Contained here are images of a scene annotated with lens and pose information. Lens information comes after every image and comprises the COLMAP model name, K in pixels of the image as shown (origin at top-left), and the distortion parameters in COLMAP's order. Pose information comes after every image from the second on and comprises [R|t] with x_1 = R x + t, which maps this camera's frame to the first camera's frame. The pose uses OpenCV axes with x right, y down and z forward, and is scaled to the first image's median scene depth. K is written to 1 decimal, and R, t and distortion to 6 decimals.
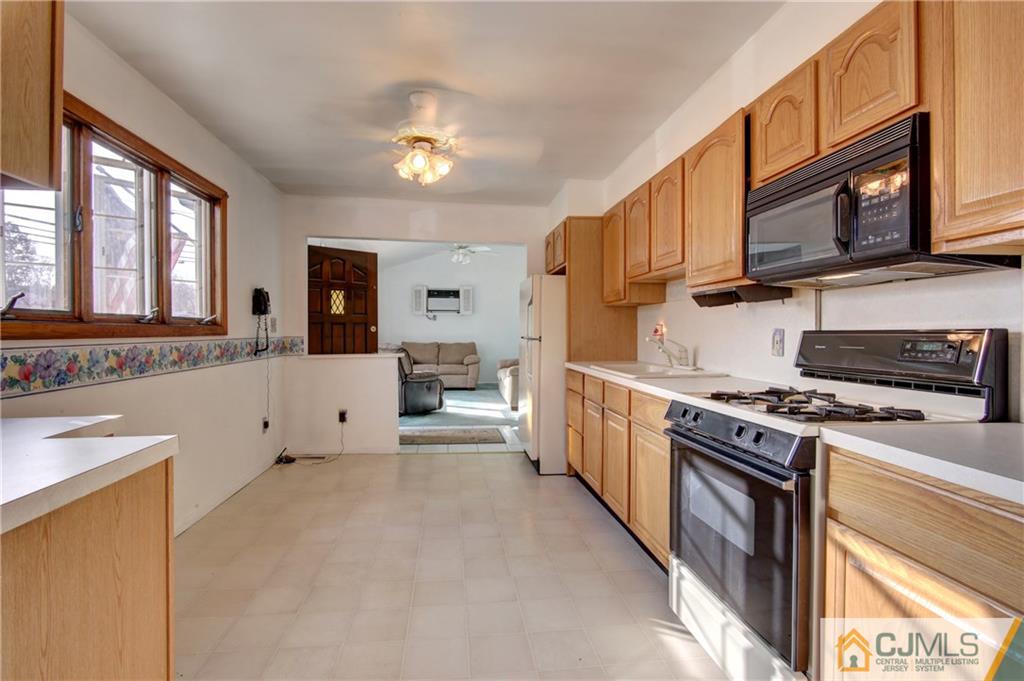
lens RADIAL K [[493.7, 0, 519.2], [0, 493.7, 341.5], [0, 0, 1]] dist [-0.020604, 0.000501]
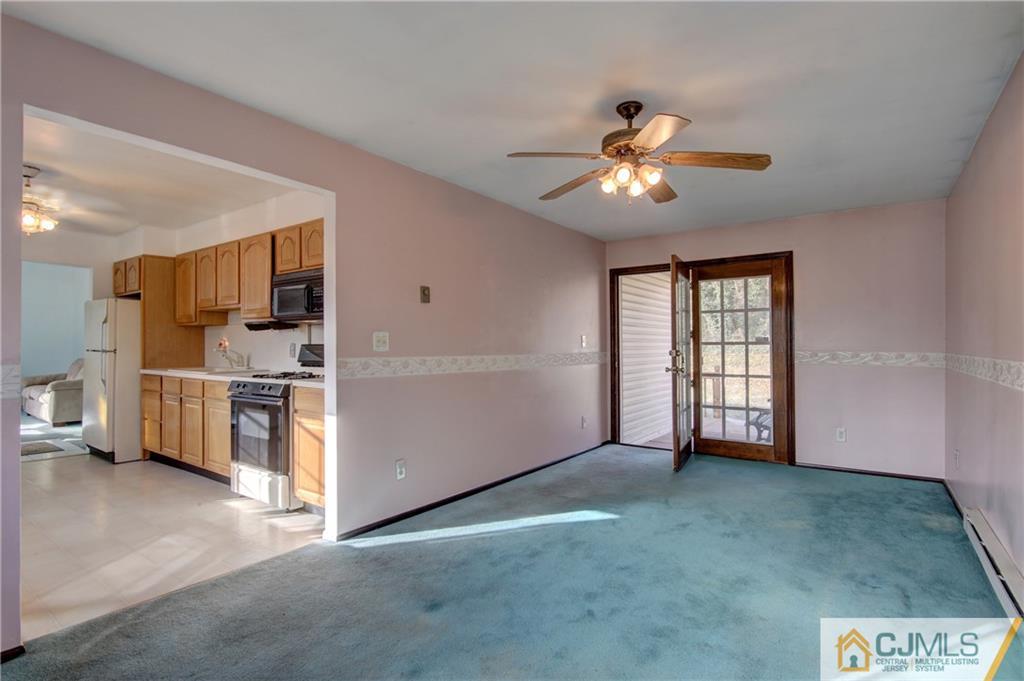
lens RADIAL K [[493.7, 0, 519.2], [0, 493.7, 341.5], [0, 0, 1]] dist [-0.020604, 0.000501]
pose [[0.678503, 0.001552, 0.734596, -0.251269], [0.016954, 0.999698, -0.017771, 0.014341], [-0.734402, 0.024512, 0.678272, -0.846642]]
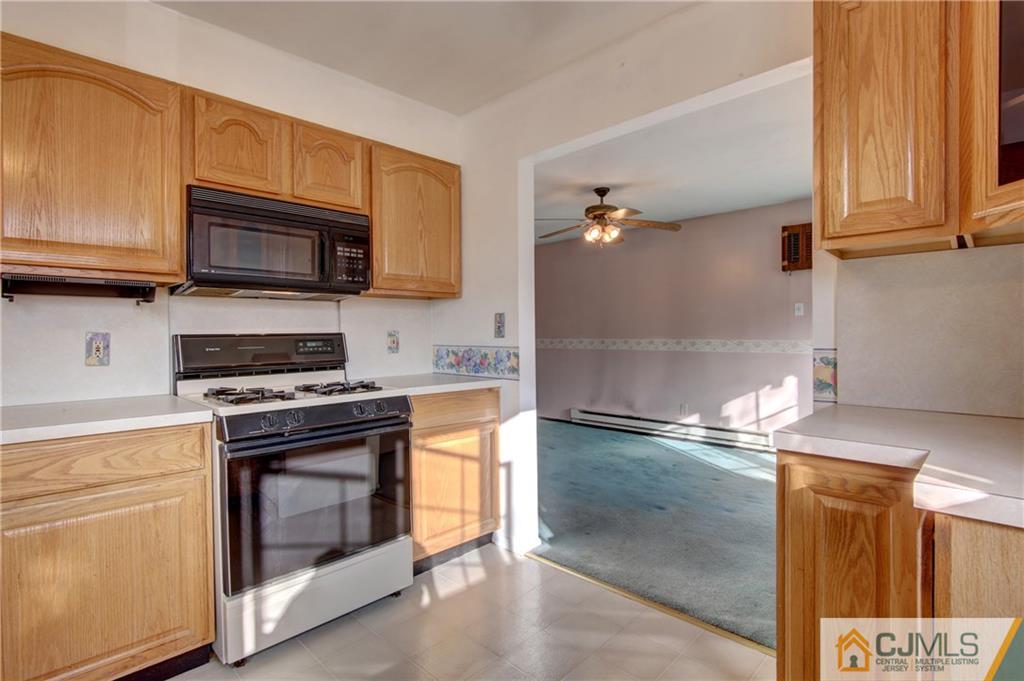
lens RADIAL K [[493.7, 0, 519.2], [0, 493.7, 341.5], [0, 0, 1]] dist [-0.020604, 0.000501]
pose [[-0.624464, -0.009939, 0.780990, -0.495046], [0.022280, 0.999285, 0.030531, -0.018337], [-0.780736, 0.036466, -0.623796, 0.854950]]
